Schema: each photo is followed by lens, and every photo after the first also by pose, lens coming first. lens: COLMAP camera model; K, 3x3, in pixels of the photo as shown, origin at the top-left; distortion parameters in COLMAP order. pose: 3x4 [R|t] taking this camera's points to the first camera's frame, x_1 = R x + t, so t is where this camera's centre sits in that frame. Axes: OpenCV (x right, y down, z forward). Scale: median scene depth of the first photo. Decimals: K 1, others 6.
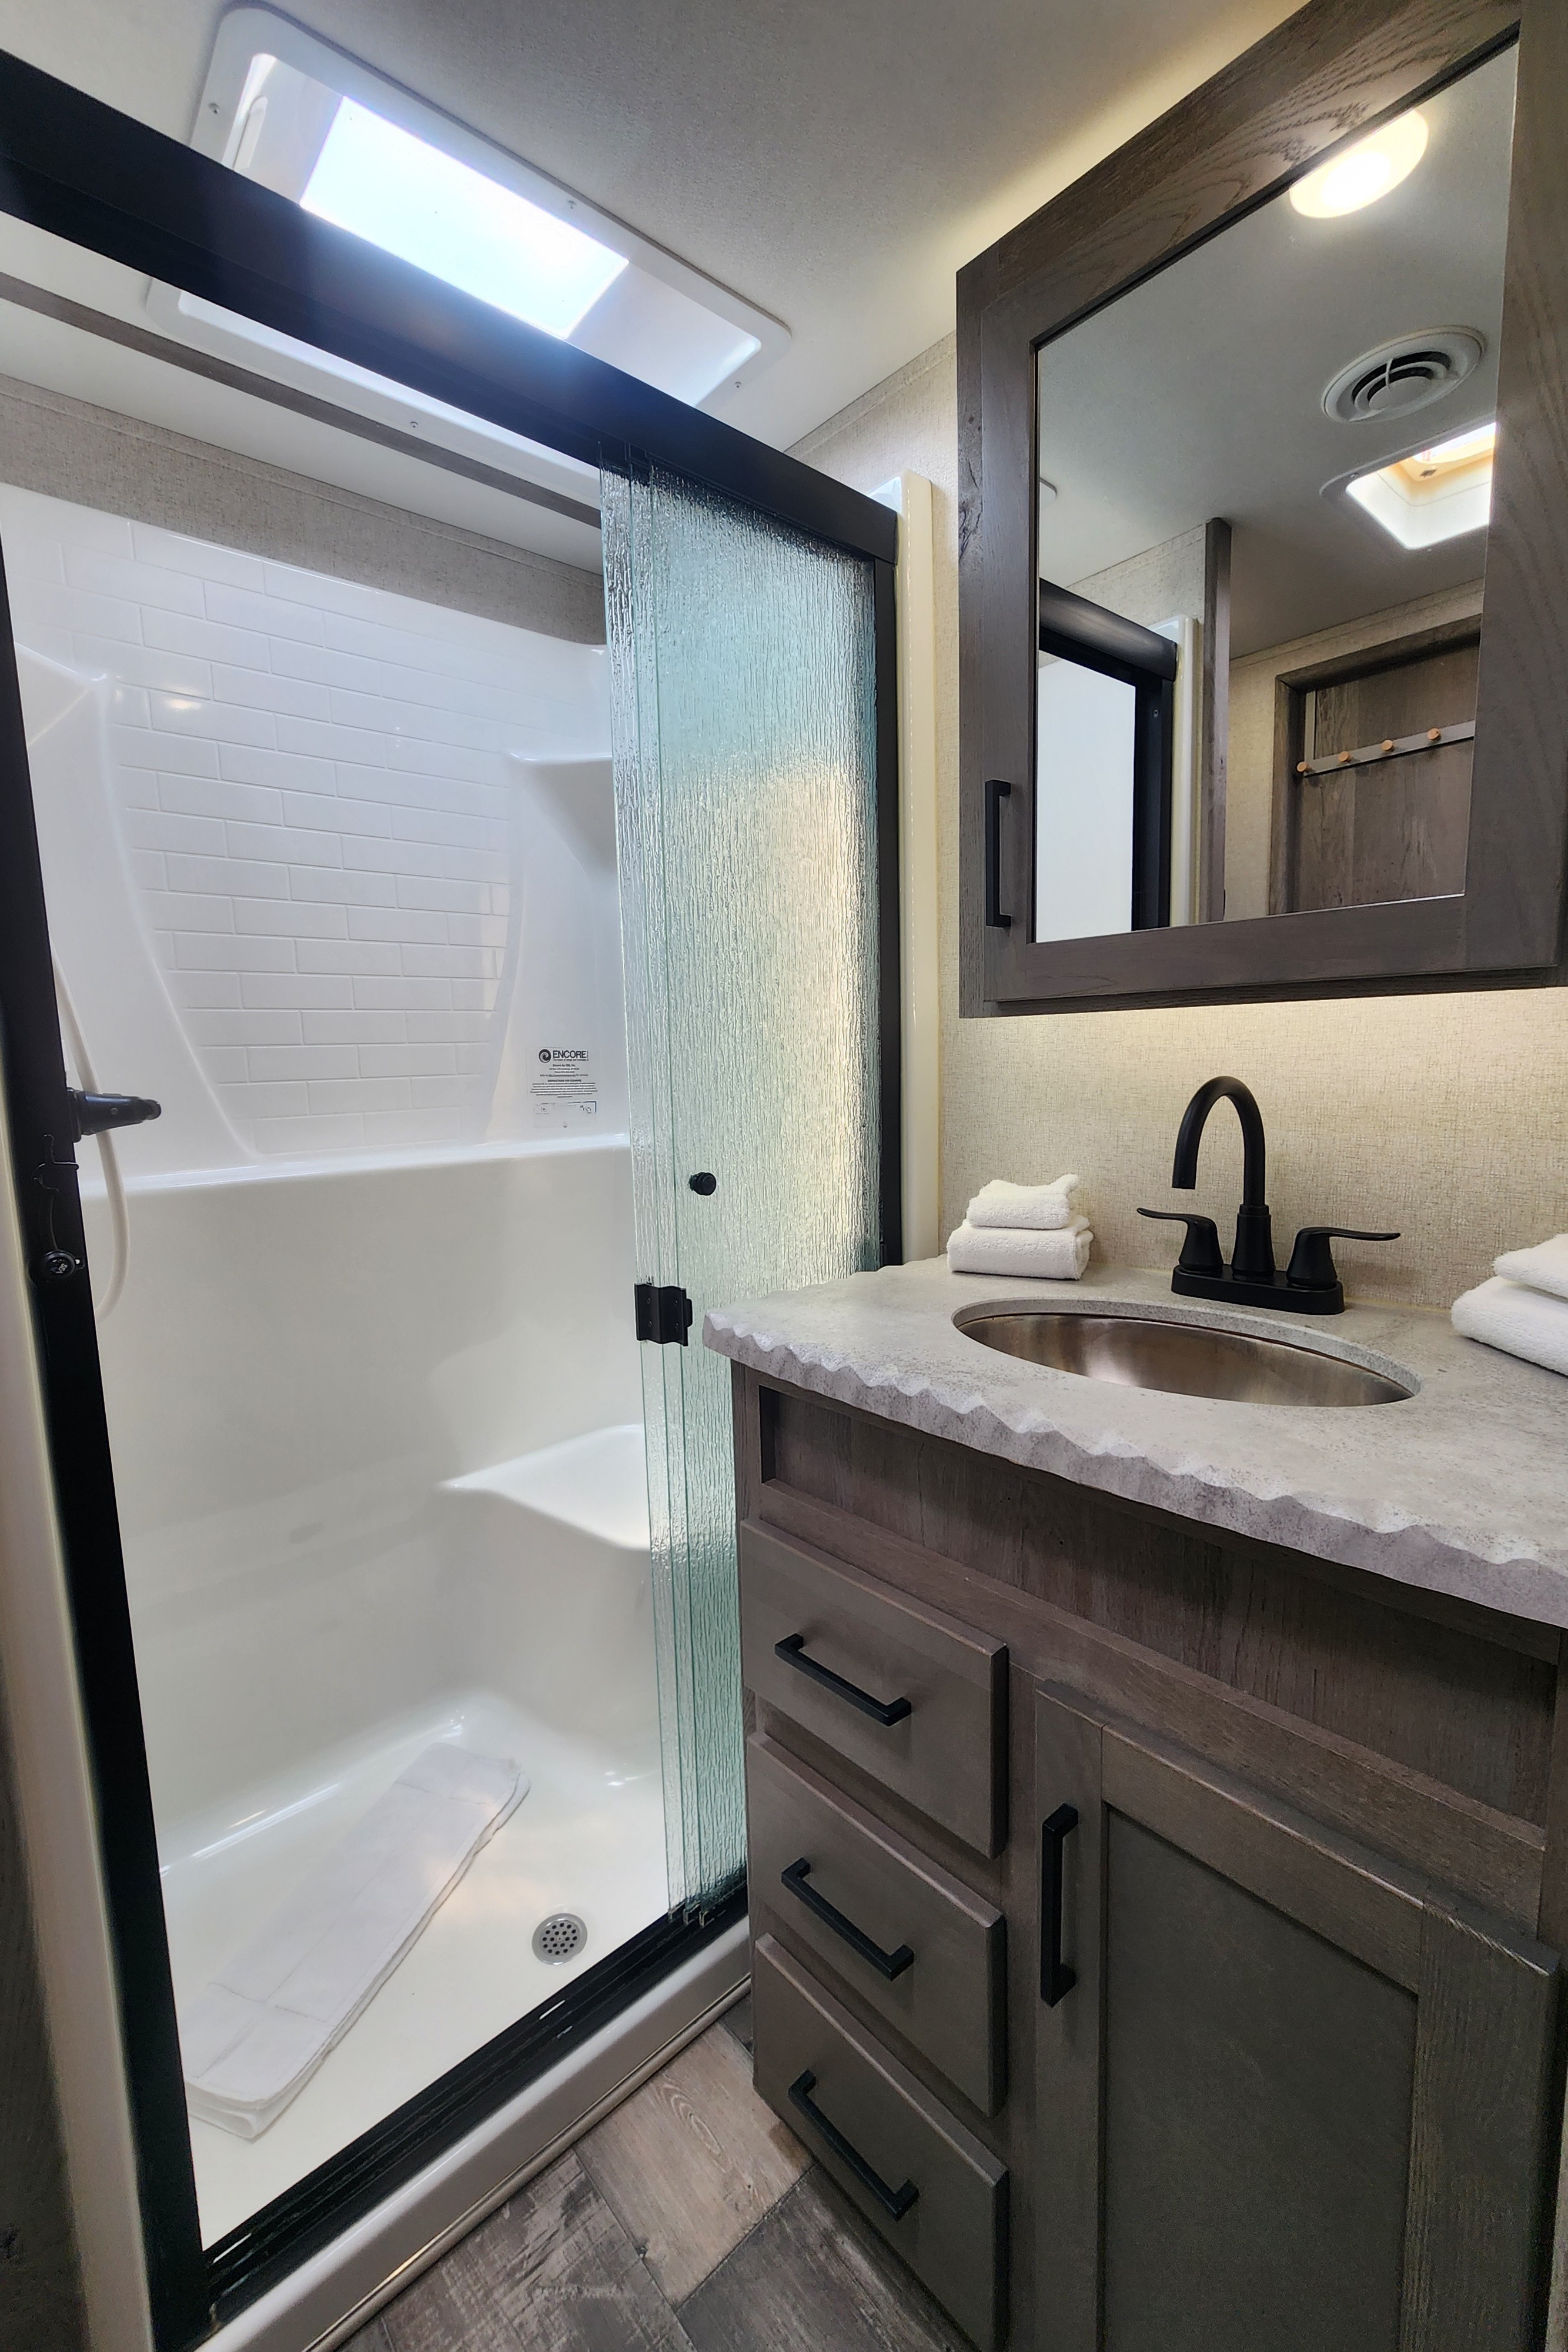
lens RADIAL K [[969.8, 0, 744.6], [0, 969.8, 1181.3], [0, 0, 1]] dist [-0.003489, 0.002327]
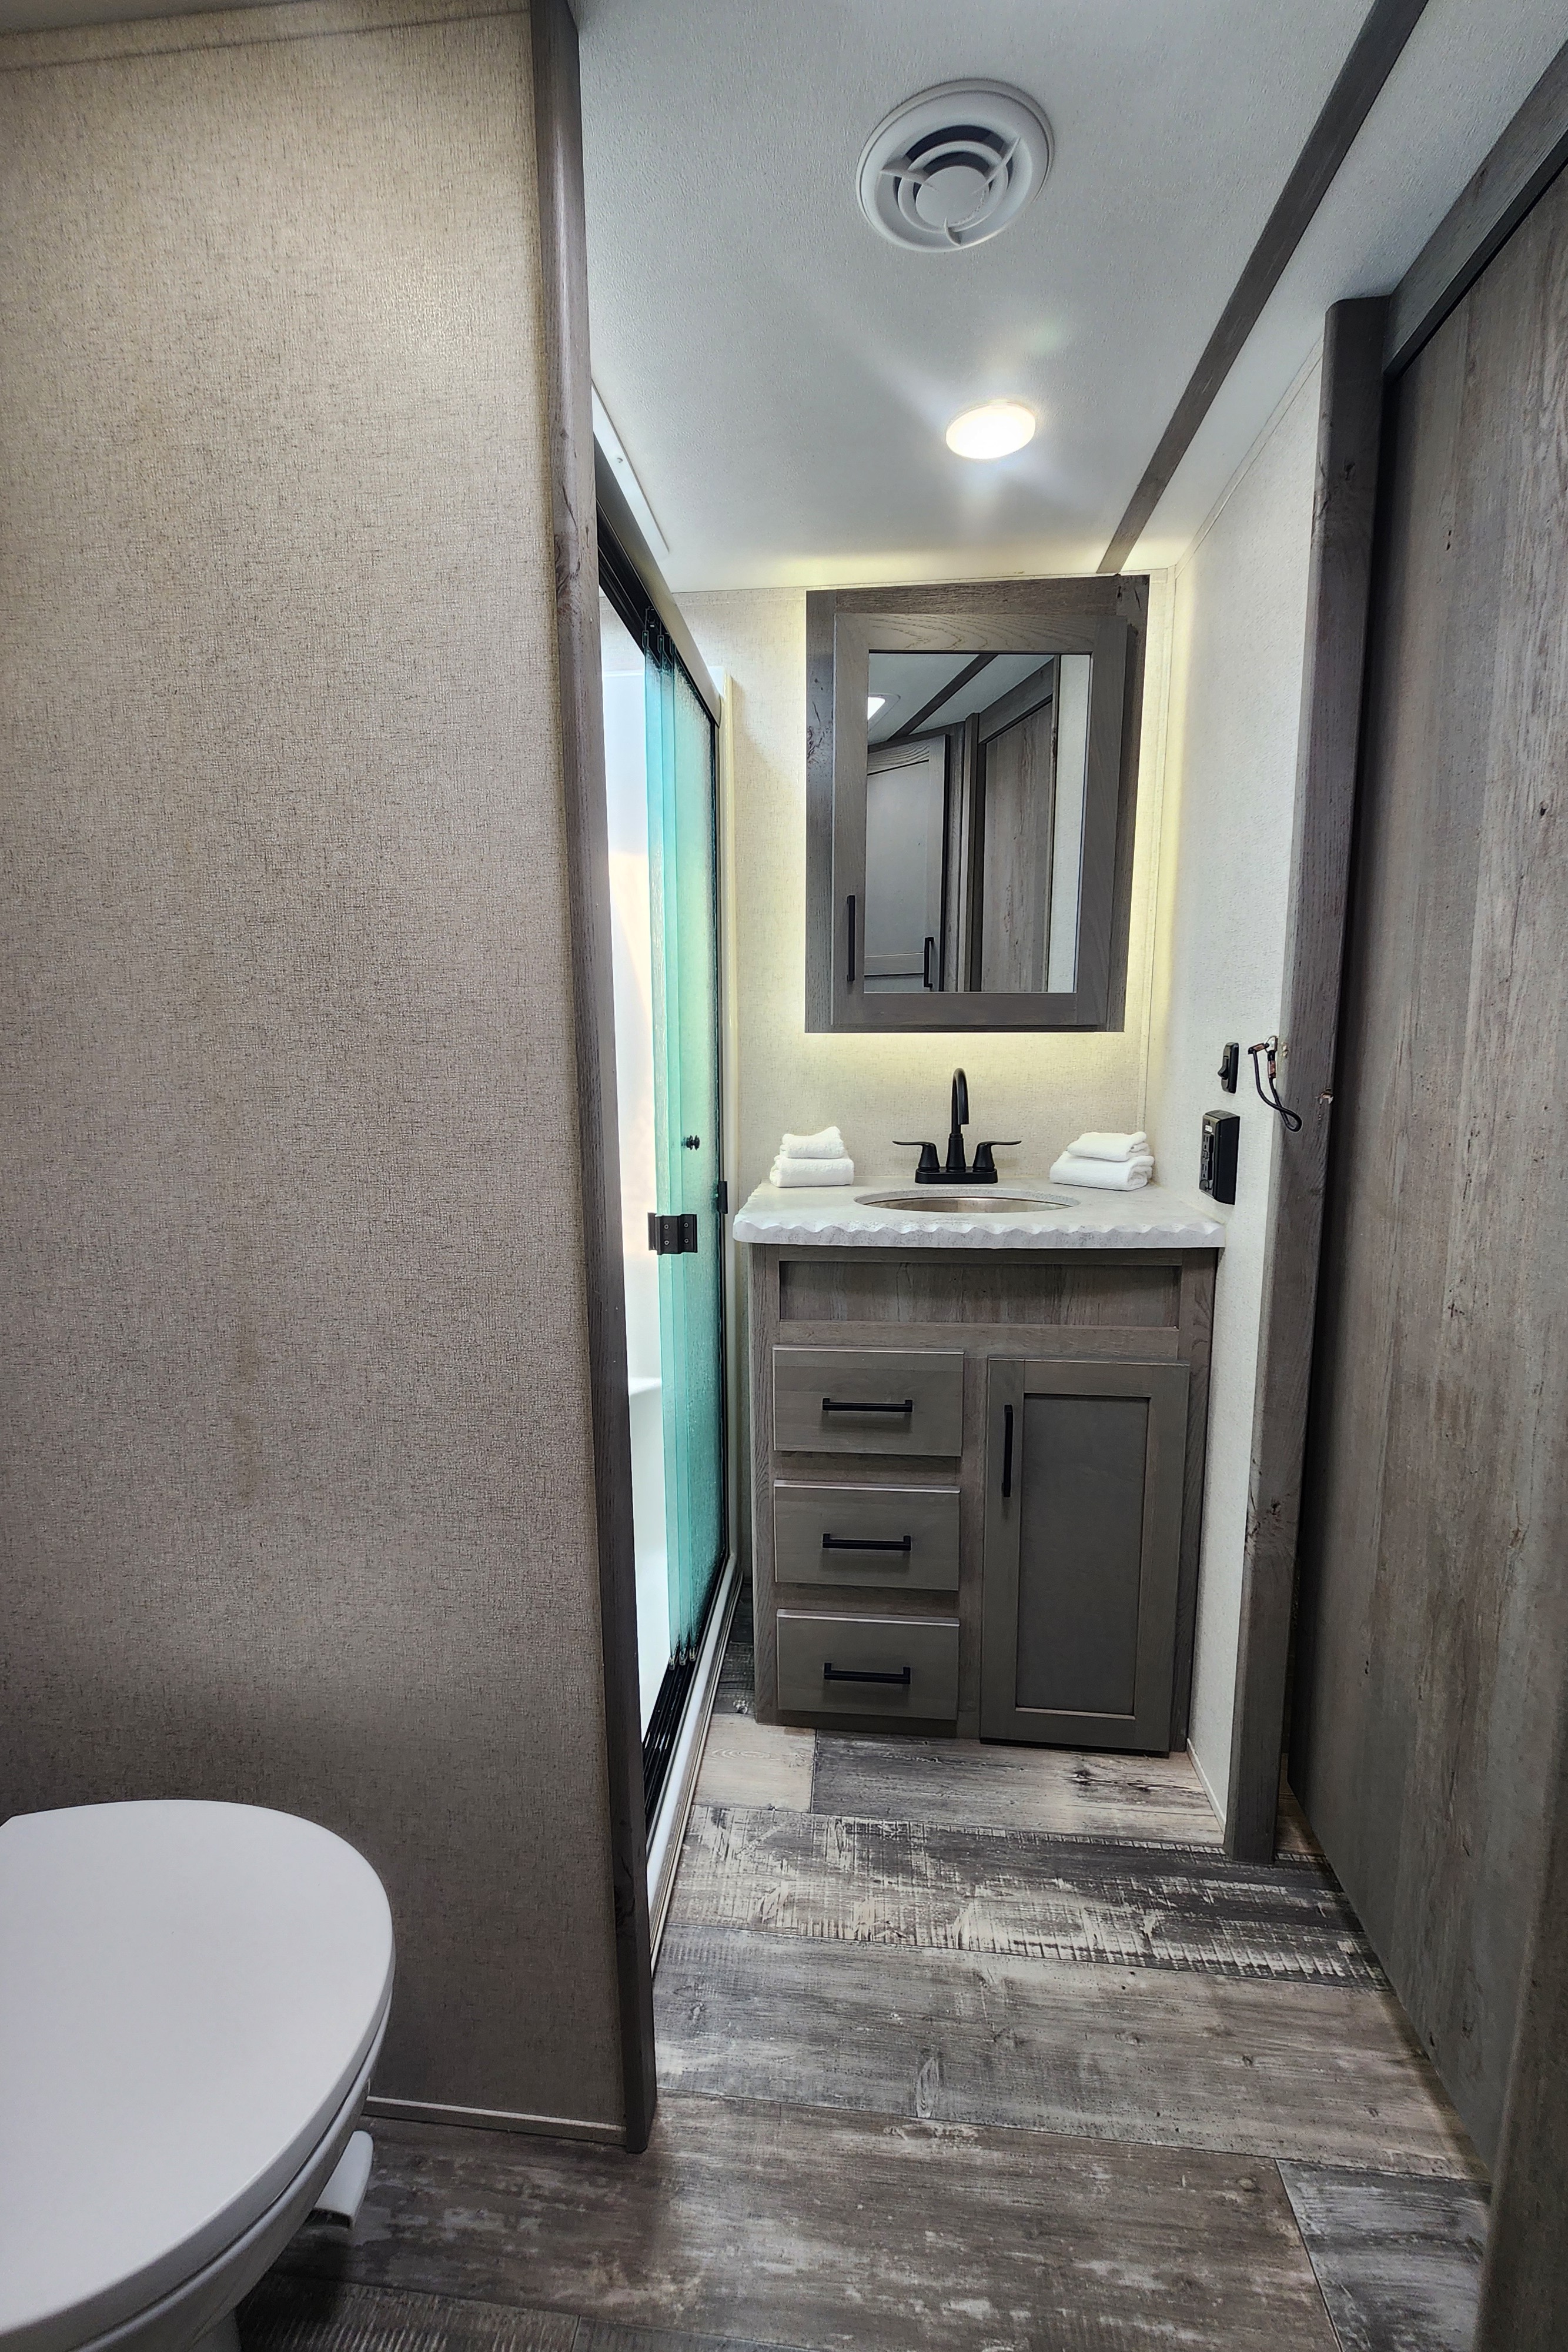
lens RADIAL K [[969.8, 0, 744.6], [0, 969.8, 1181.3], [0, 0, 1]] dist [-0.003489, 0.002327]
pose [[0.736684, -0.085061, 0.670866, -1.112155], [0.073629, 0.996249, 0.045464, 0.000241], [-0.672217, 0.015903, 0.740184, -0.164550]]
